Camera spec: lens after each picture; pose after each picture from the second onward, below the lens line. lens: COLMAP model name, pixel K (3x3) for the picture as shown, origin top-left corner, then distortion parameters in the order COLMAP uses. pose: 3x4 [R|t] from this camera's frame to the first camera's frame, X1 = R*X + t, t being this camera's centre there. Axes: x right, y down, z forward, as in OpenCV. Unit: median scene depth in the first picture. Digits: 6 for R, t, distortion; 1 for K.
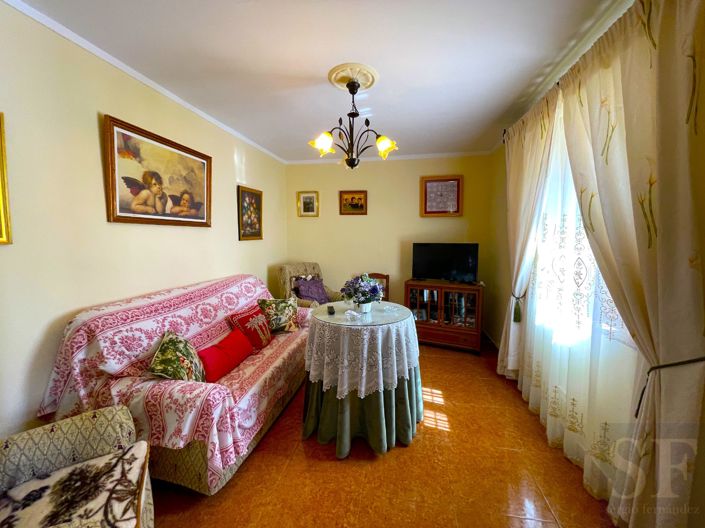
lens RADIAL K [[285.9, 0, 352.5], [0, 285.9, 264.0], [0, 0, 1]] dist [-0.000232, -0.000008]
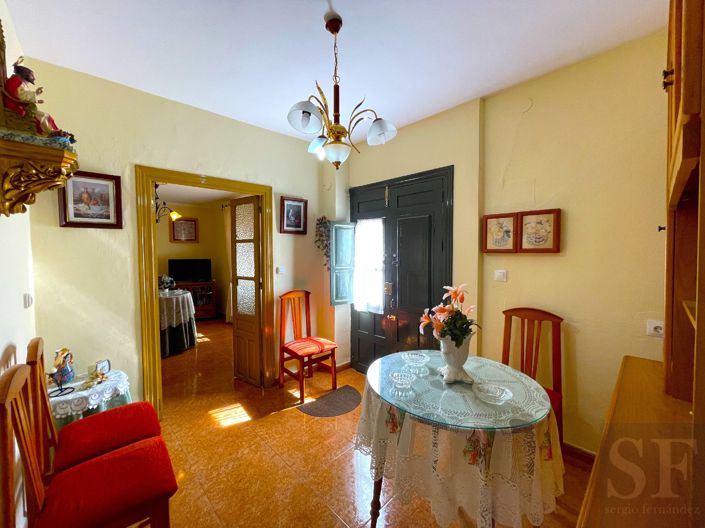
lens RADIAL K [[285.9, 0, 352.5], [0, 285.9, 264.0], [0, 0, 1]] dist [-0.000232, -0.000008]
pose [[0.583193, -0.028844, 0.811821, -0.885827], [0.071790, 0.997289, -0.016139, 0.095339], [-0.809155, 0.067693, 0.583683, -1.374891]]
